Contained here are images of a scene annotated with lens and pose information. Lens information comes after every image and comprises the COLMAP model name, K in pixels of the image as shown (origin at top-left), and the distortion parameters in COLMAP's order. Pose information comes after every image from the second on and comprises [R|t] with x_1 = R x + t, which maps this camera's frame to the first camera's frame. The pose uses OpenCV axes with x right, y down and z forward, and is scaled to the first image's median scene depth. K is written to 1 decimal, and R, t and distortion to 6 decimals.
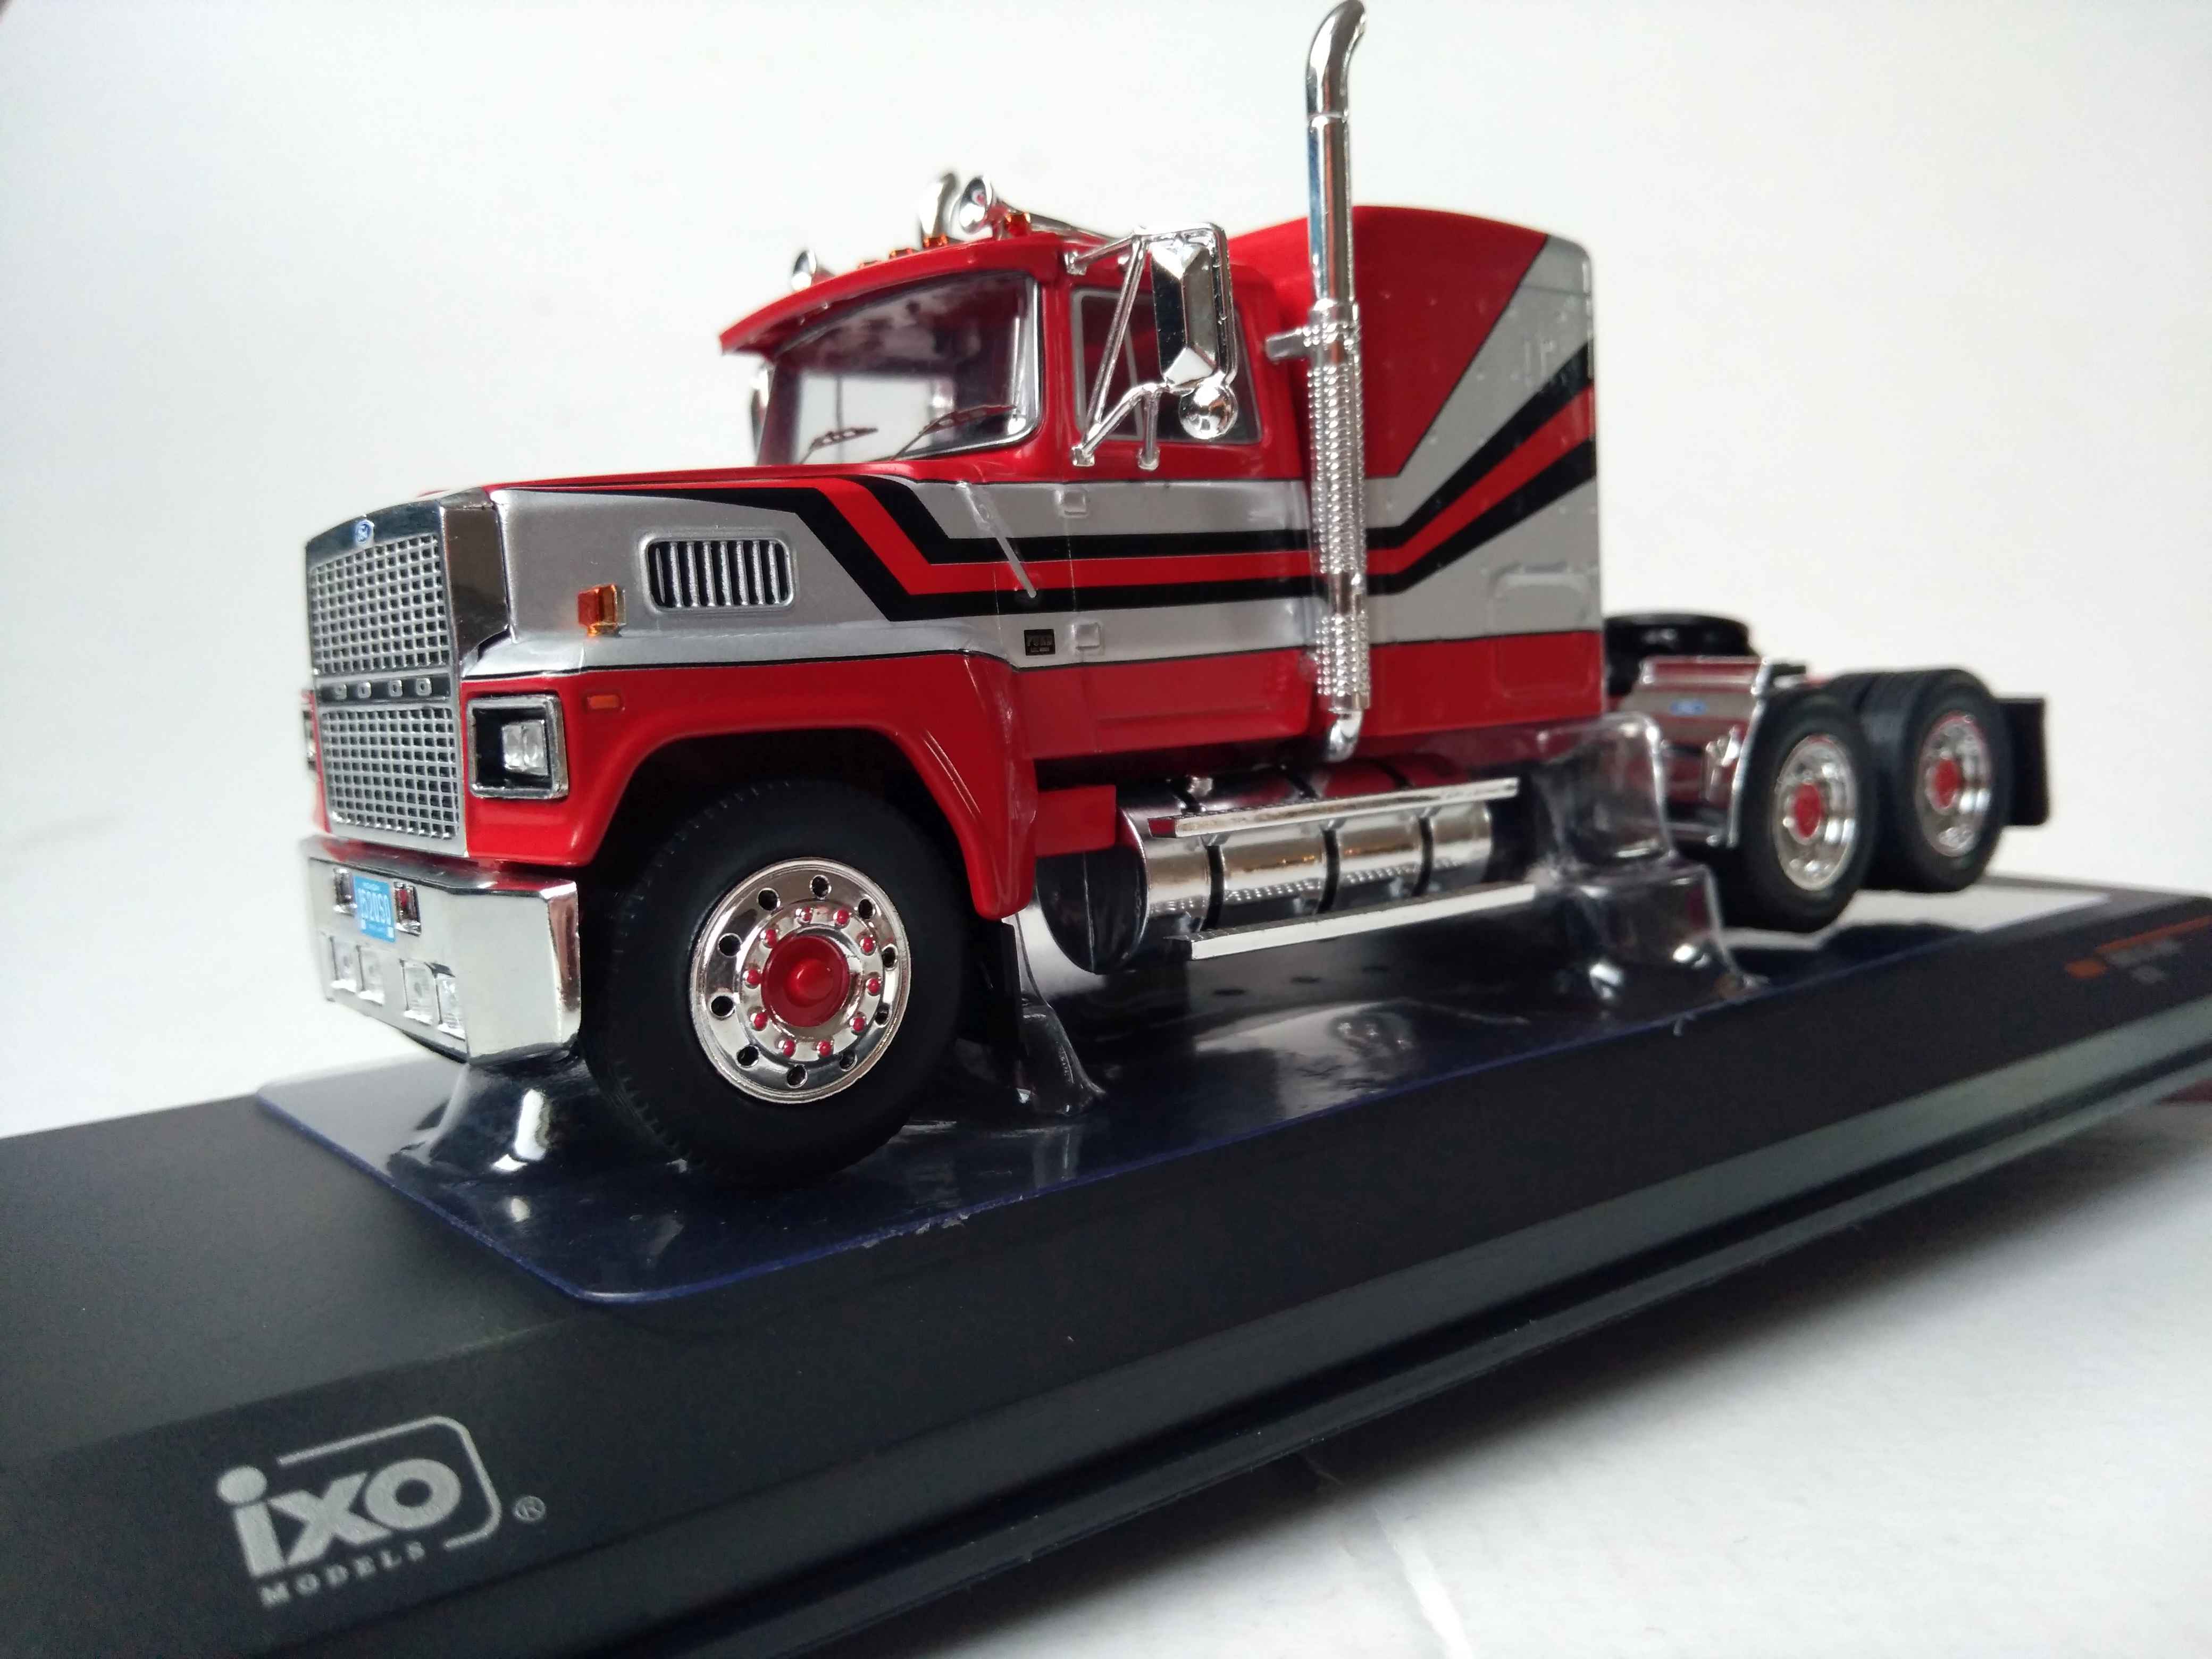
lens RADIAL K [[1870.6, 0, 1102.5], [0, 1870.6, 829.4], [0, 0, 1]] dist [0.052801, -0.143588]
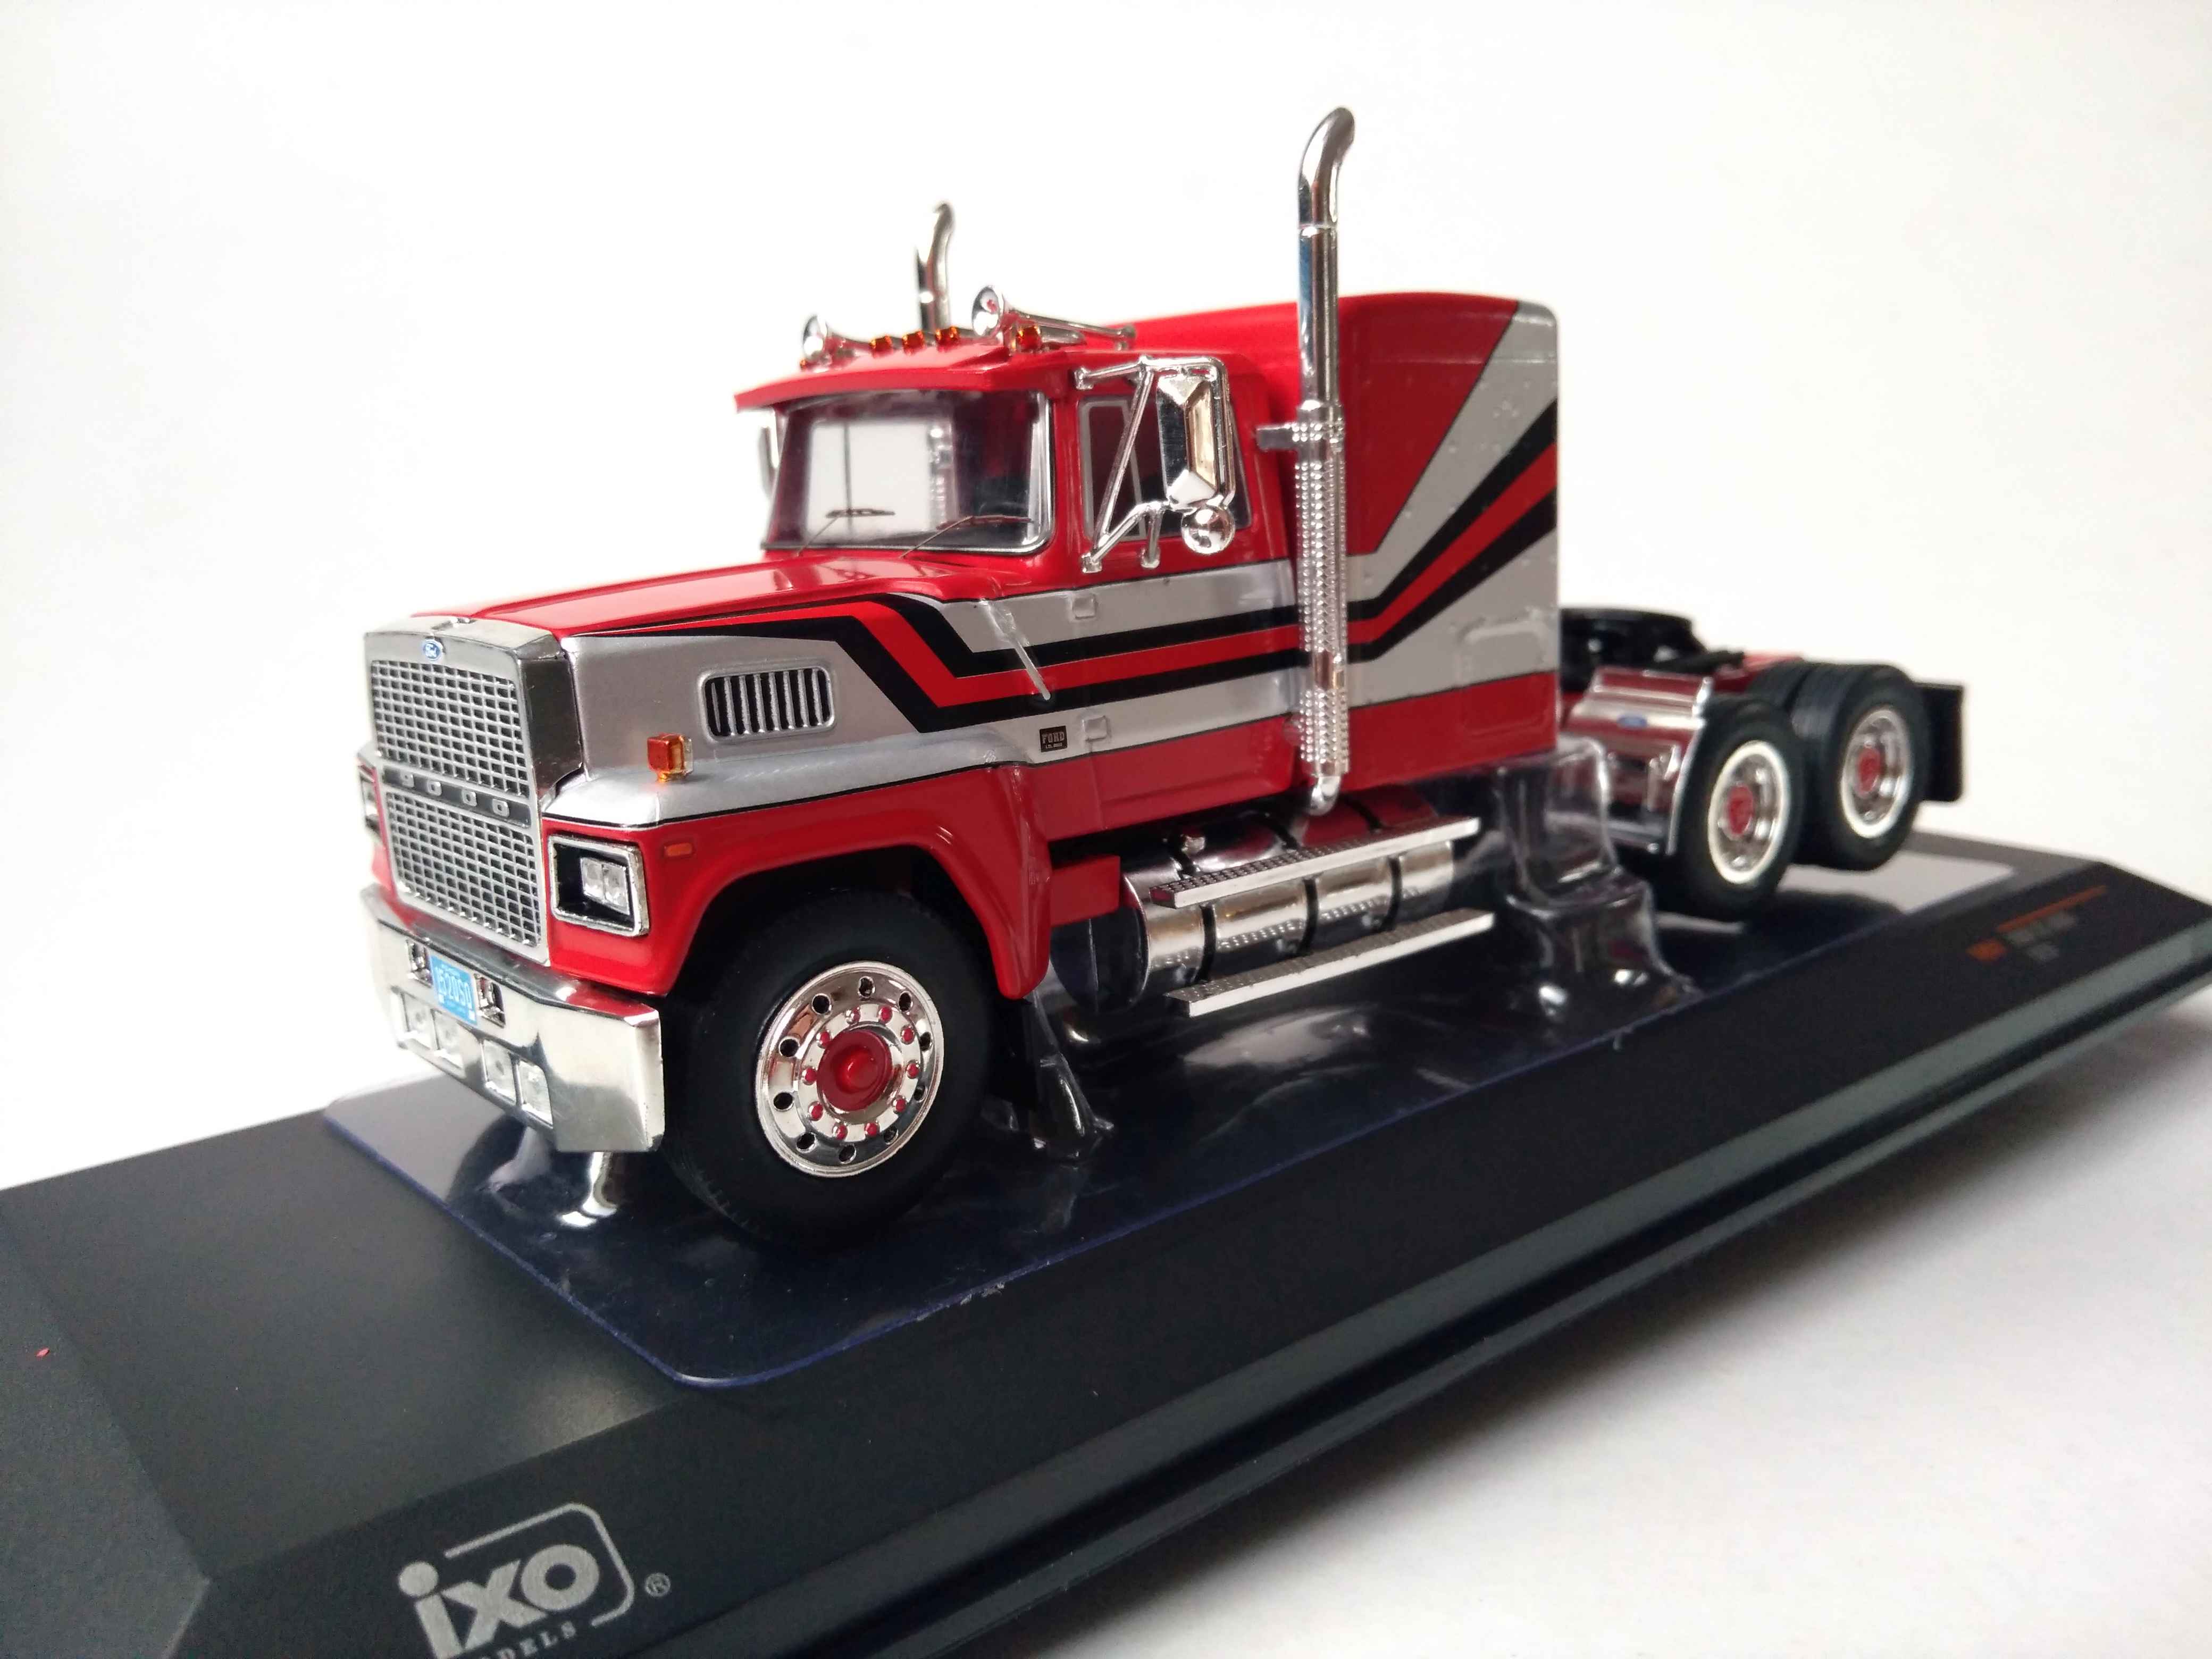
lens RADIAL K [[1870.6, 0, 1102.5], [0, 1870.6, 829.4], [0, 0, 1]] dist [0.052801, -0.143588]
pose [[0.999465, -0.003300, 0.032533, -0.039919], [-0.000086, 0.994625, 0.103540, -0.158210], [-0.032700, -0.103487, 0.994093, -0.095623]]
